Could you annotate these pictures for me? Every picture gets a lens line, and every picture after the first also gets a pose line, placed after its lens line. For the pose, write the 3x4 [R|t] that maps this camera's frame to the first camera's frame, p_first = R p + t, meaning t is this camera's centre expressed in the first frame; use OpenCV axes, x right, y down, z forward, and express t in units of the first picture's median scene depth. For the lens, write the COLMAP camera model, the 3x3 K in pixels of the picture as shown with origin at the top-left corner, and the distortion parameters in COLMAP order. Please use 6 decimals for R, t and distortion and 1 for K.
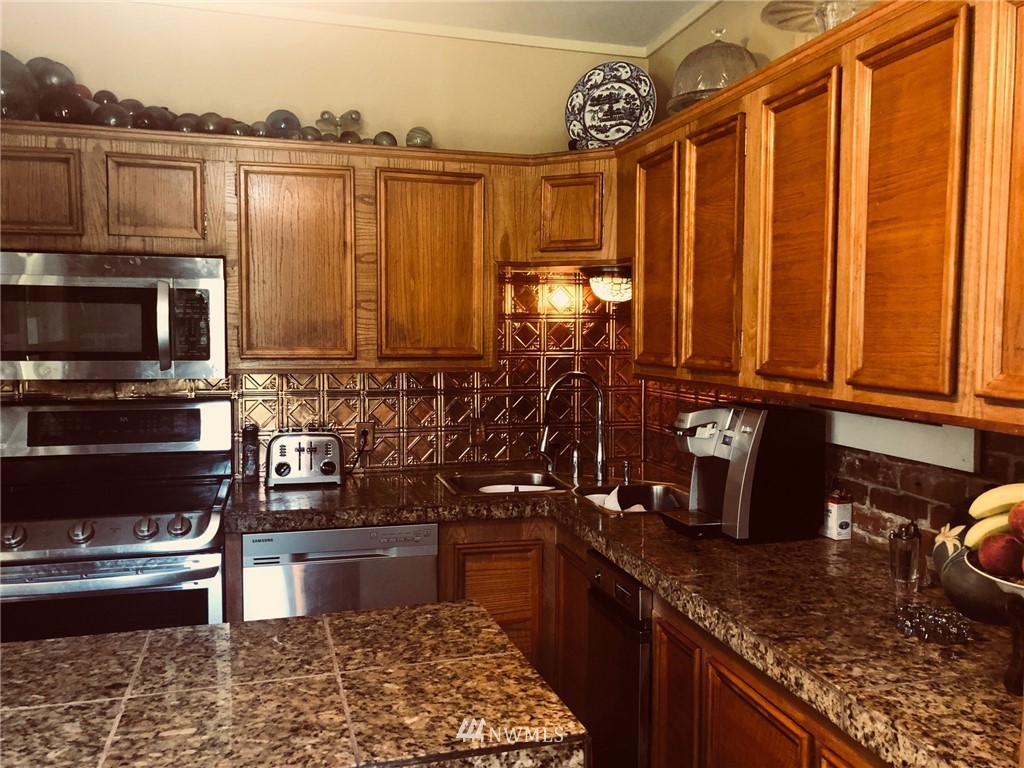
lens RADIAL K [[827.8, 0, 509.6], [0, 827.8, 387.1], [0, 0, 1]] dist [0.009400, -0.009307]
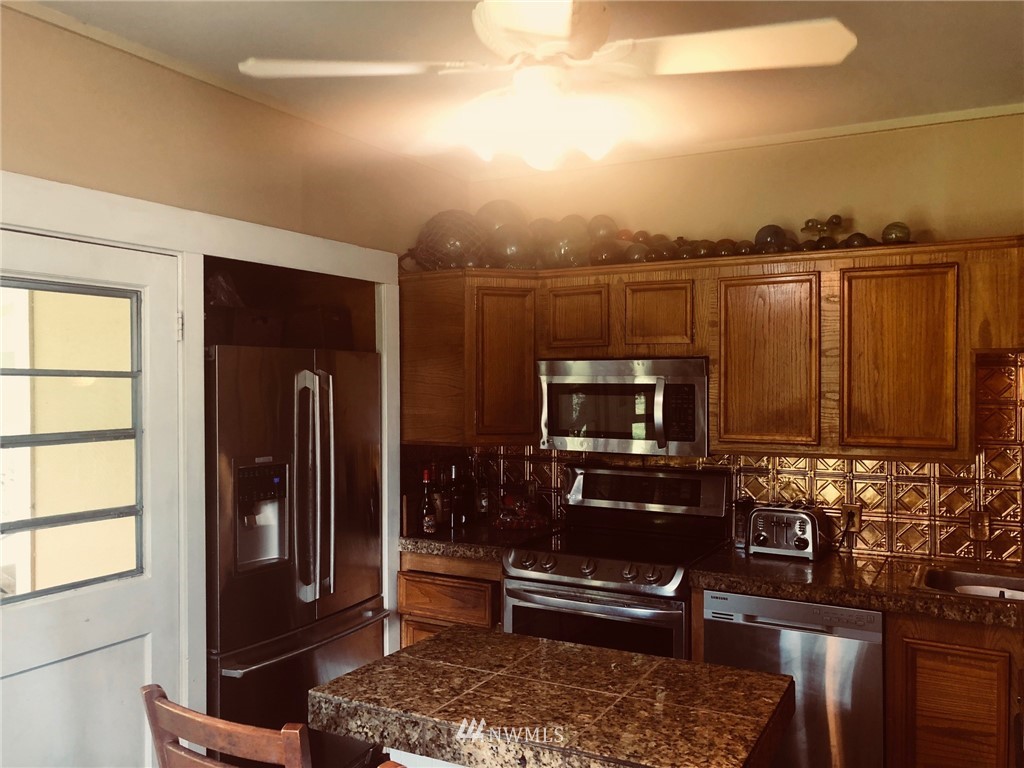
lens RADIAL K [[827.8, 0, 518.5], [0, 827.8, 383.6], [0, 0, 1]] dist [0.009400, -0.009307]
pose [[0.722521, -0.006594, -0.691317, 0.293211], [-0.044434, 0.997444, -0.055954, -0.038152], [0.689919, 0.071146, 0.720382, -0.061213]]
